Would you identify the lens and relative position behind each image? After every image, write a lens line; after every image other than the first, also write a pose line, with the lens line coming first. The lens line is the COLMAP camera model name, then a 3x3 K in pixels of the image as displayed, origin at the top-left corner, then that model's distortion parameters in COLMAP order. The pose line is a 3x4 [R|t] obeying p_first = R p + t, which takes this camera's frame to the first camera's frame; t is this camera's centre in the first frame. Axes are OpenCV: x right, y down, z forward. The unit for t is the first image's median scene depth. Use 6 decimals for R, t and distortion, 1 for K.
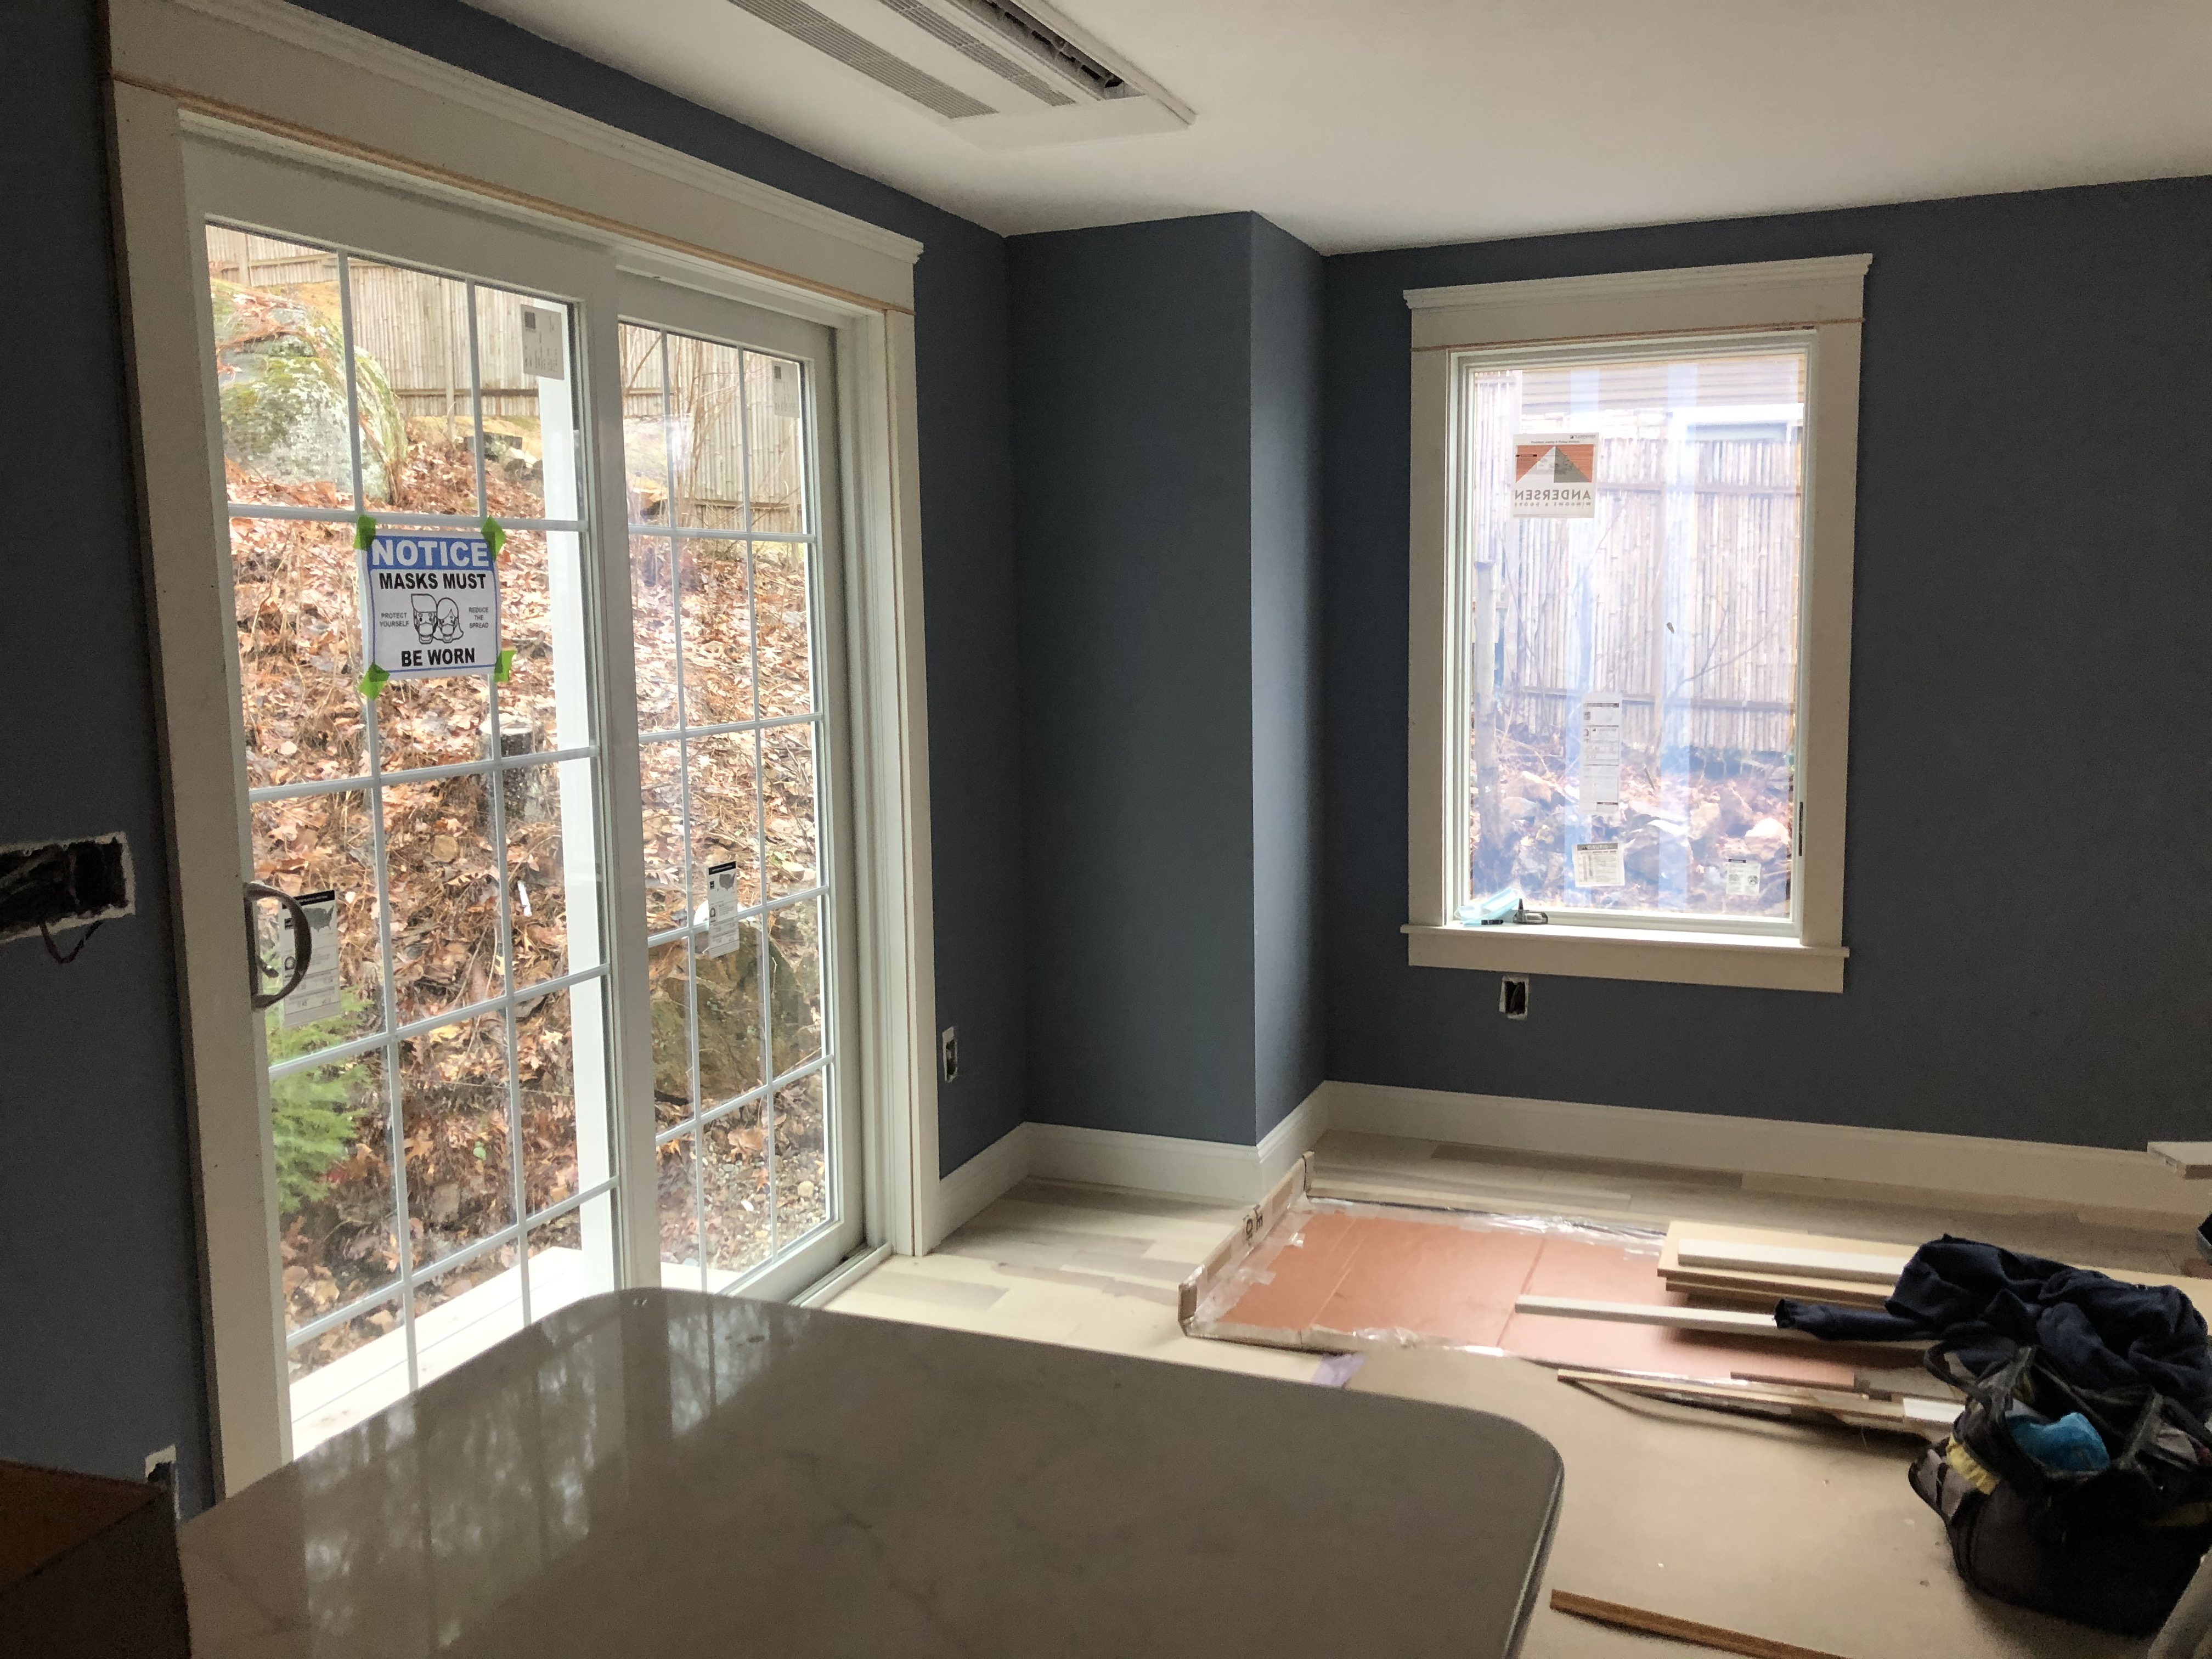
lens RADIAL K [[1788.6, 0, 1106.0], [0, 1788.6, 829.5], [0, 0, 1]] dist [0.028687, -0.001532]
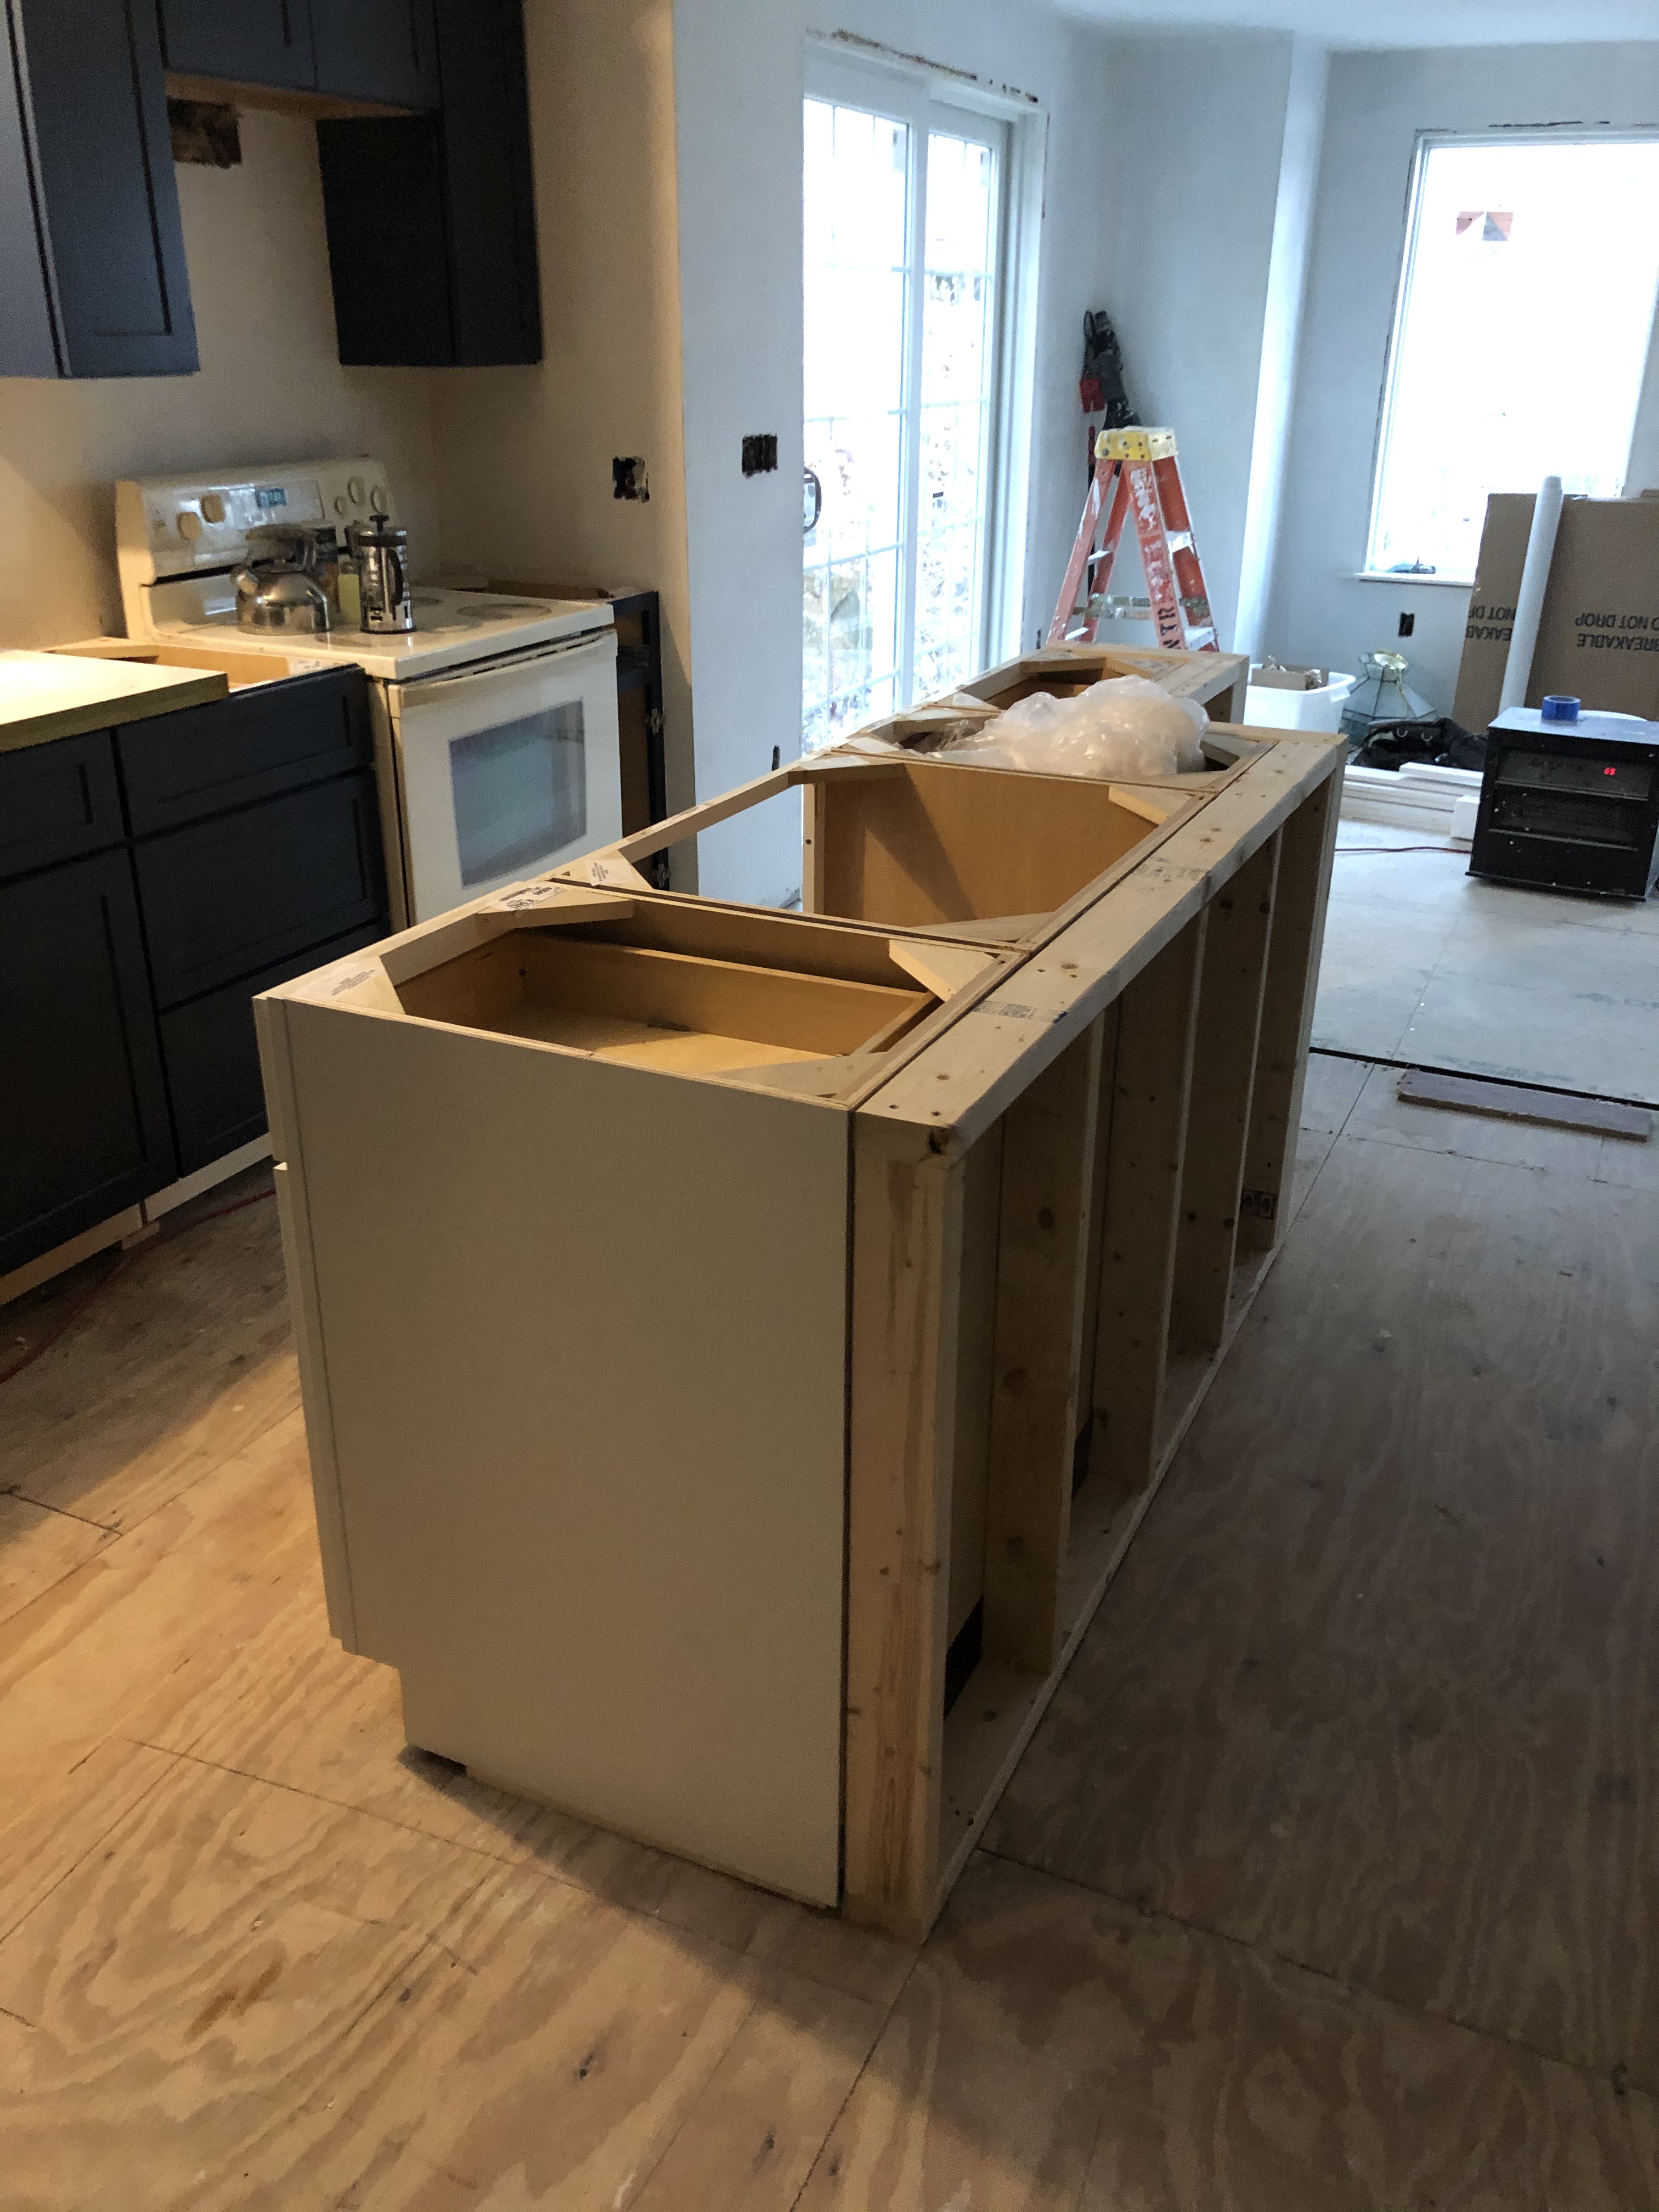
lens RADIAL K [[1809.2, 0, 829.5], [0, 1809.2, 1106.0], [0, 0, 1]] dist [0.000494, 0.003485]
pose [[0.998323, 0.042140, -0.039687, -0.191606], [-0.029627, 0.960959, 0.275100, 0.089444], [0.049731, -0.273462, 0.960596, -0.624528]]
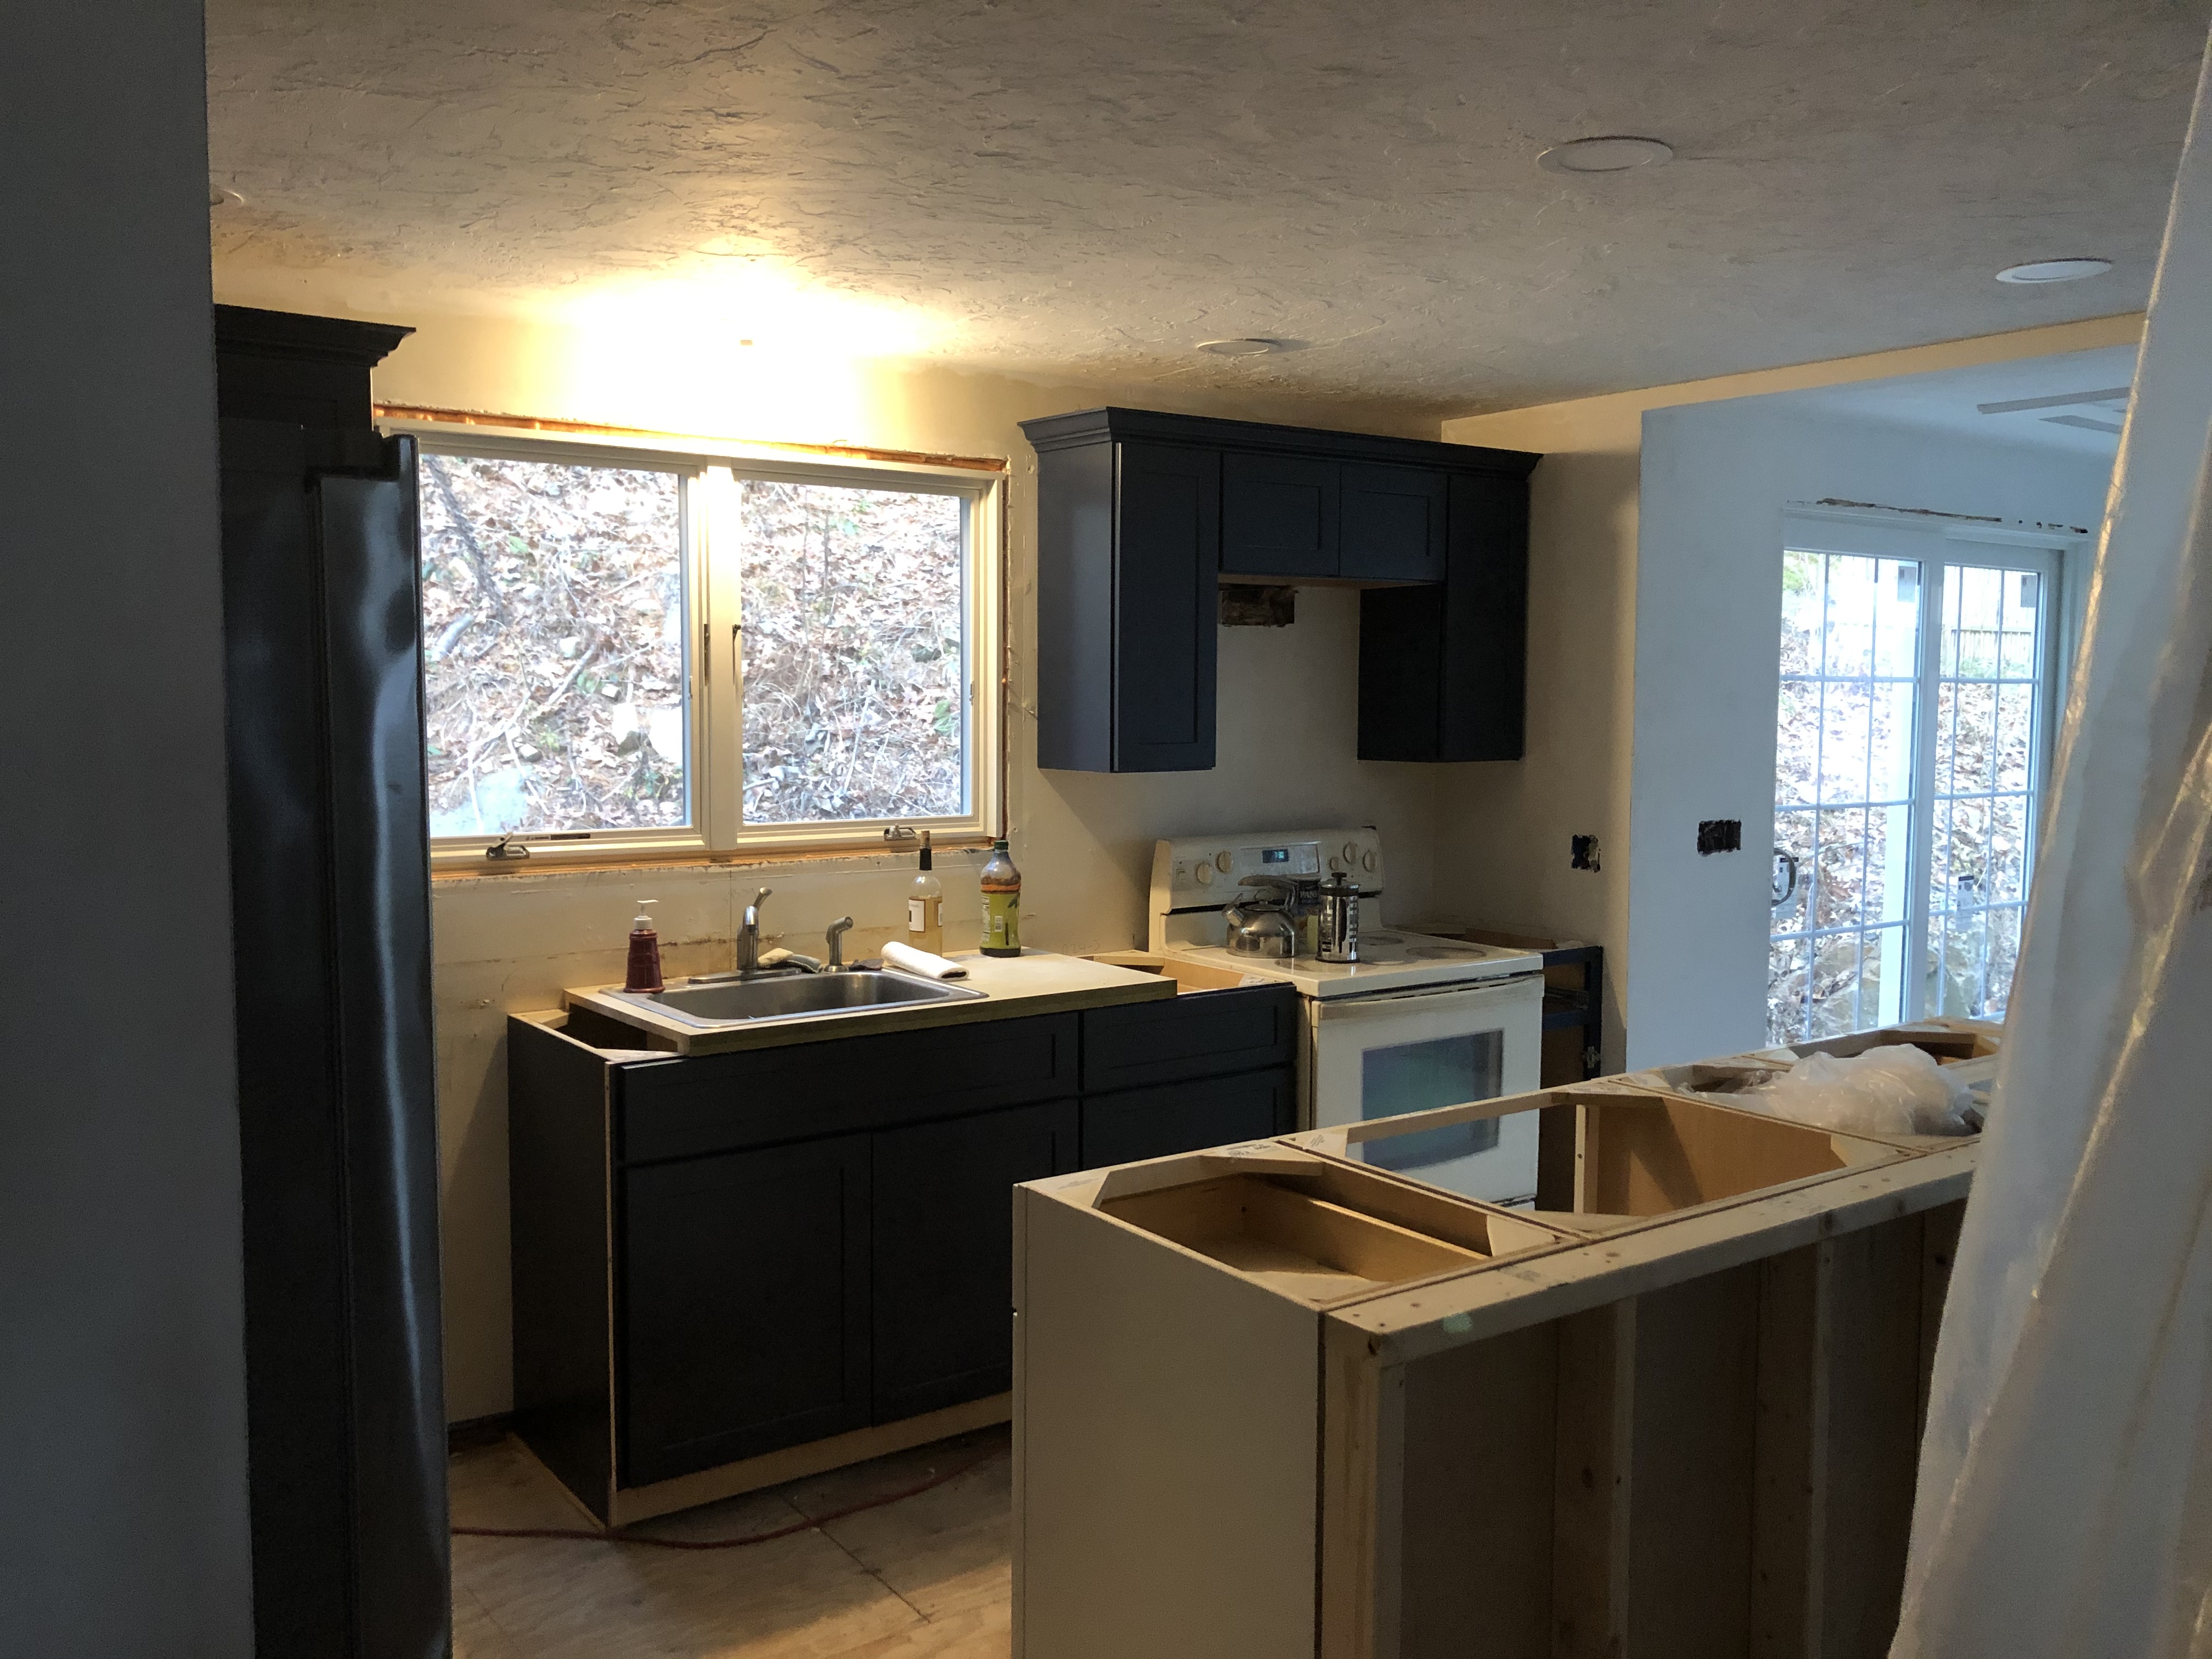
lens RADIAL K [[1788.6, 0, 1106.0], [0, 1788.6, 829.5], [0, 0, 1]] dist [0.028687, -0.001532]
pose [[0.844286, 0.059109, -0.532623, -0.001015], [-0.087595, 0.995753, -0.028345, 0.079968], [0.528686, 0.070587, 0.845878, -0.722824]]
